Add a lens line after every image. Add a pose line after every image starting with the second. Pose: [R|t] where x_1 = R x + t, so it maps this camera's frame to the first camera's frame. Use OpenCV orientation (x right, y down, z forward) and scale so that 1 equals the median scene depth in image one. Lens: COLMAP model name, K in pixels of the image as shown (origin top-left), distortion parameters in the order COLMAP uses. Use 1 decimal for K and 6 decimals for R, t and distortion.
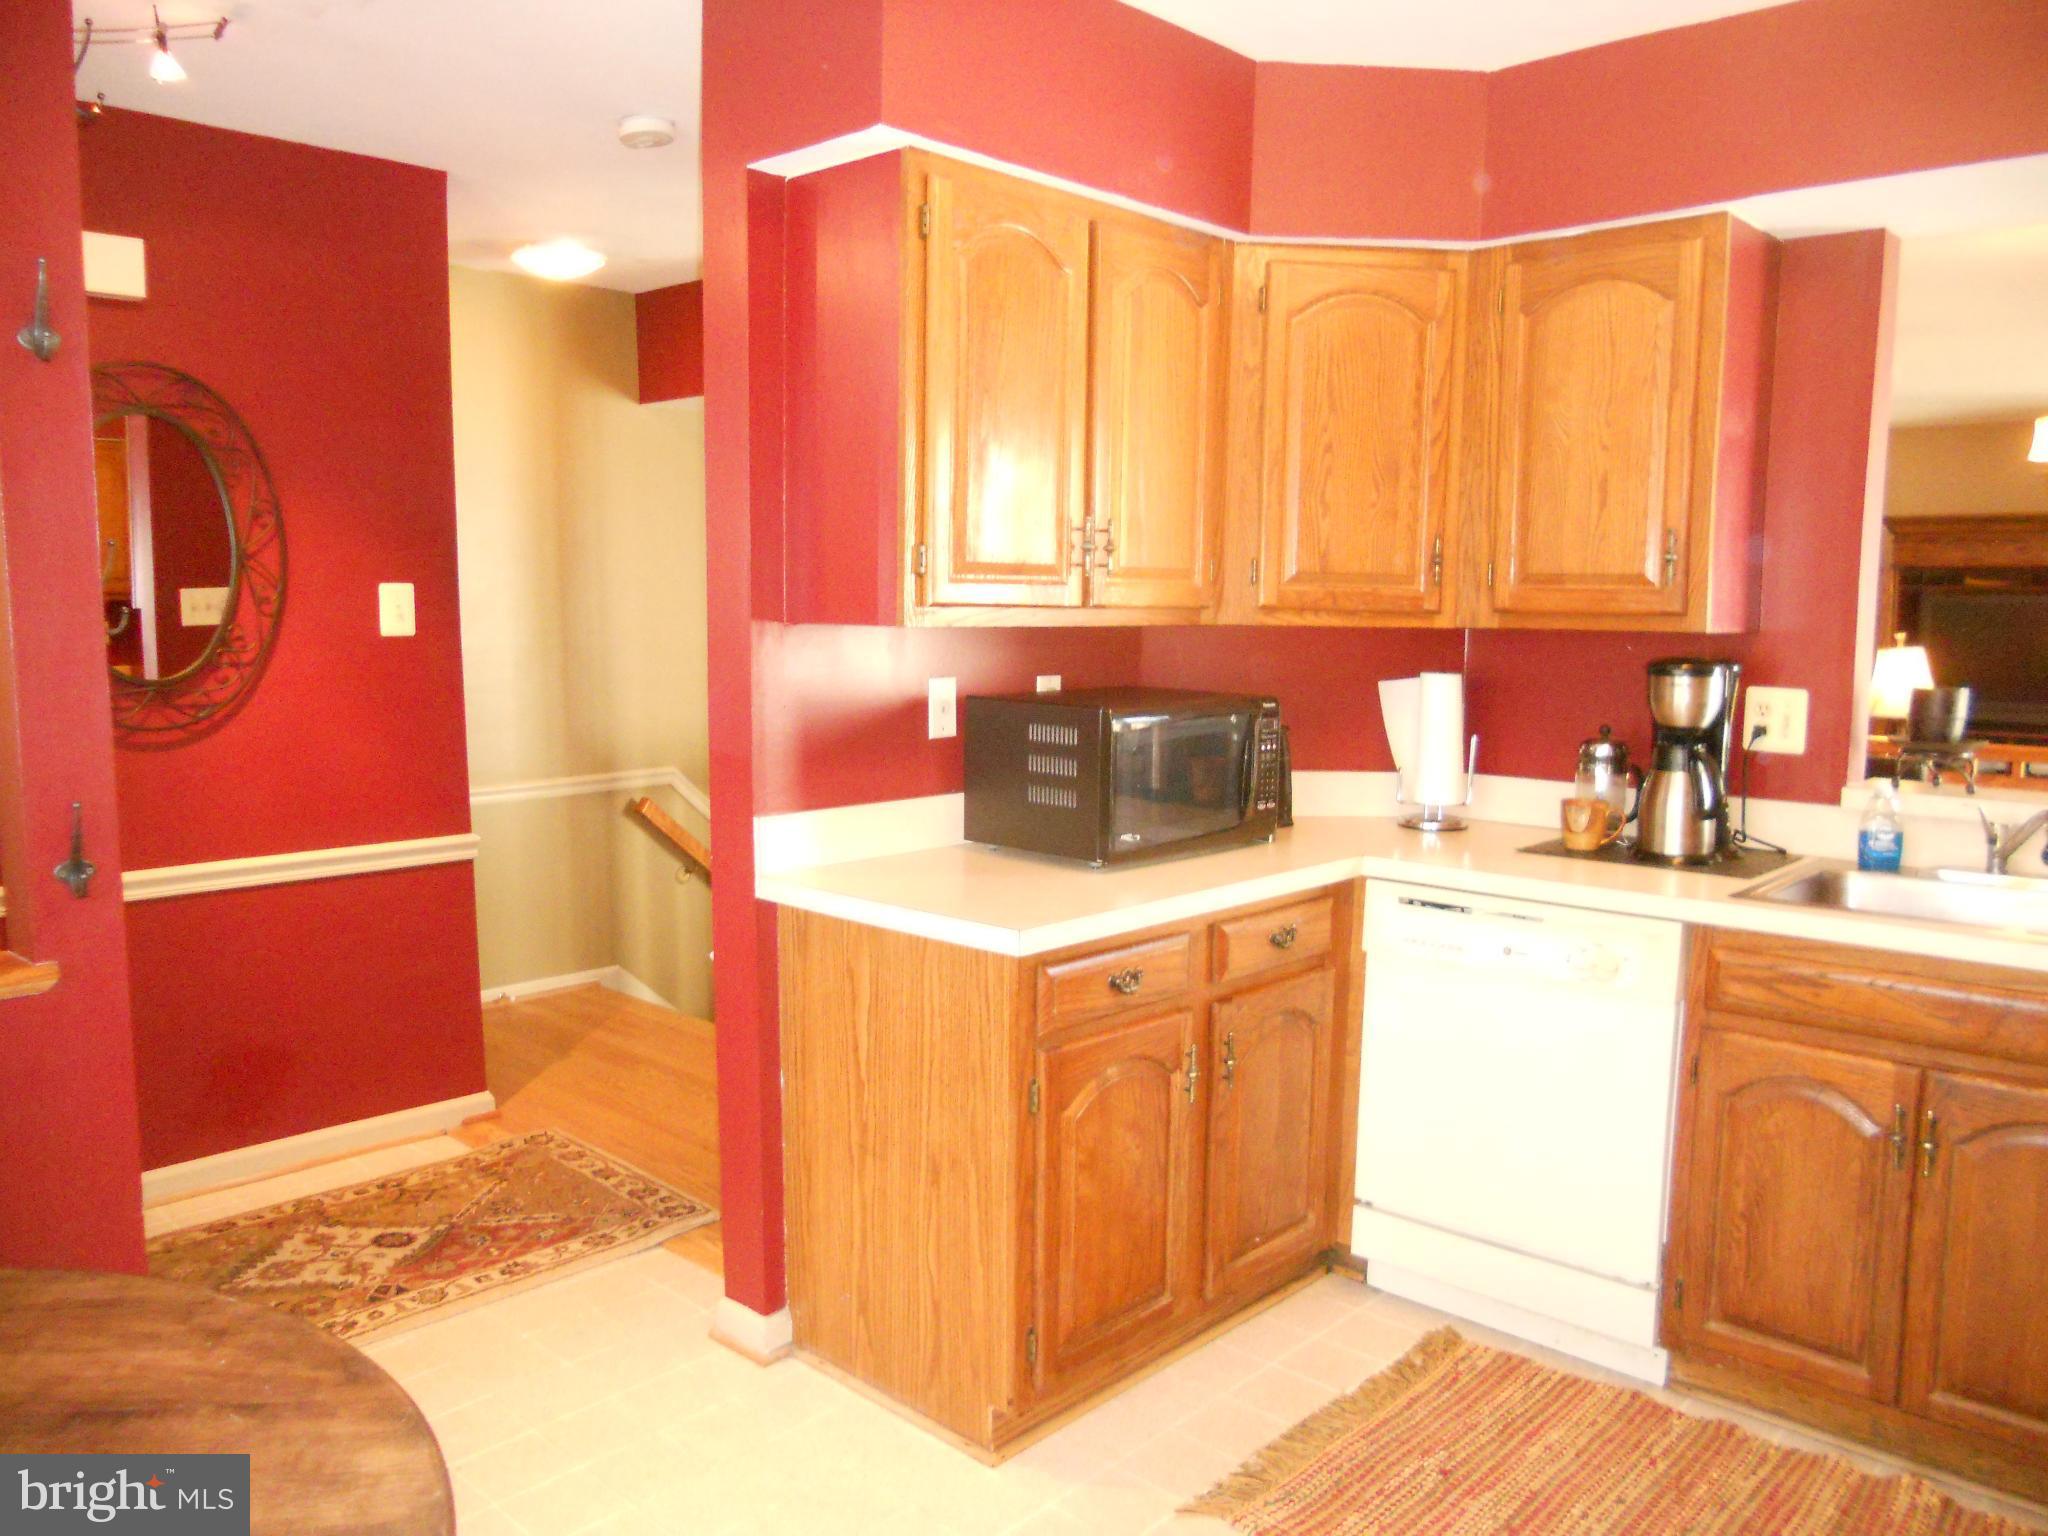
lens RADIAL K [[1533.3, 0, 1034.4], [0, 1533.3, 785.2], [0, 0, 1]] dist [-0.063280, 0.024674]
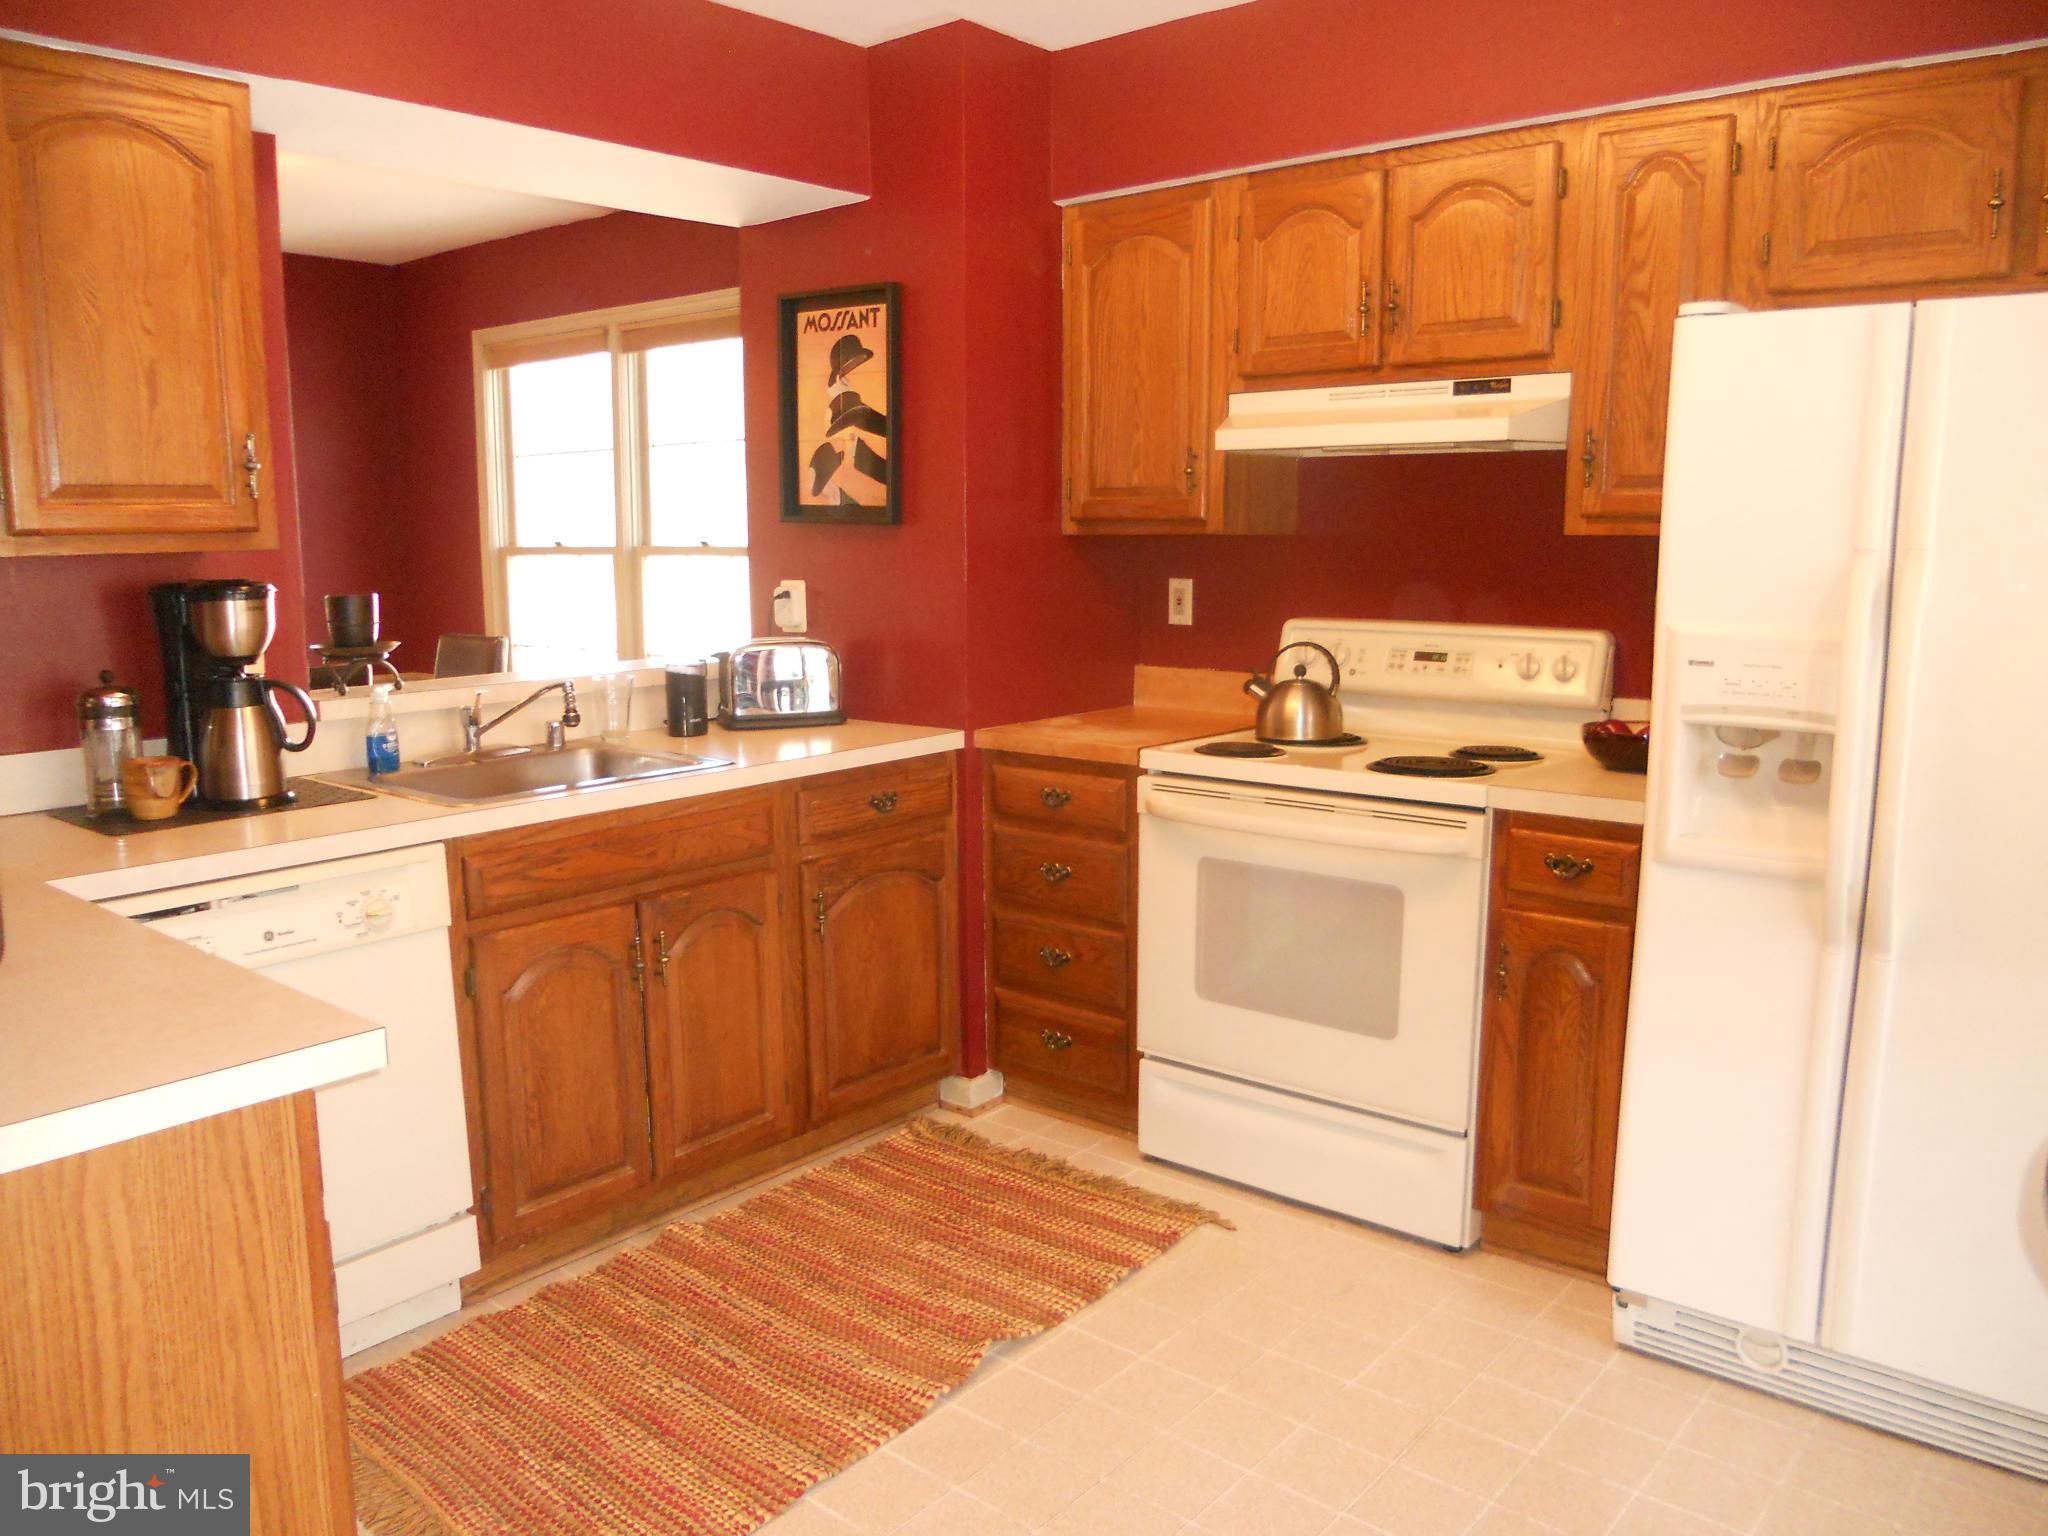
lens RADIAL K [[1533.3, 0, 1029.8], [0, 1533.3, 765.6], [0, 0, 1]] dist [-0.063280, 0.024674]
pose [[-0.060943, -0.158891, 0.985413, -0.551900], [0.121902, 0.978673, 0.165343, -0.073636], [-0.990669, 0.130201, -0.040274, 0.644076]]
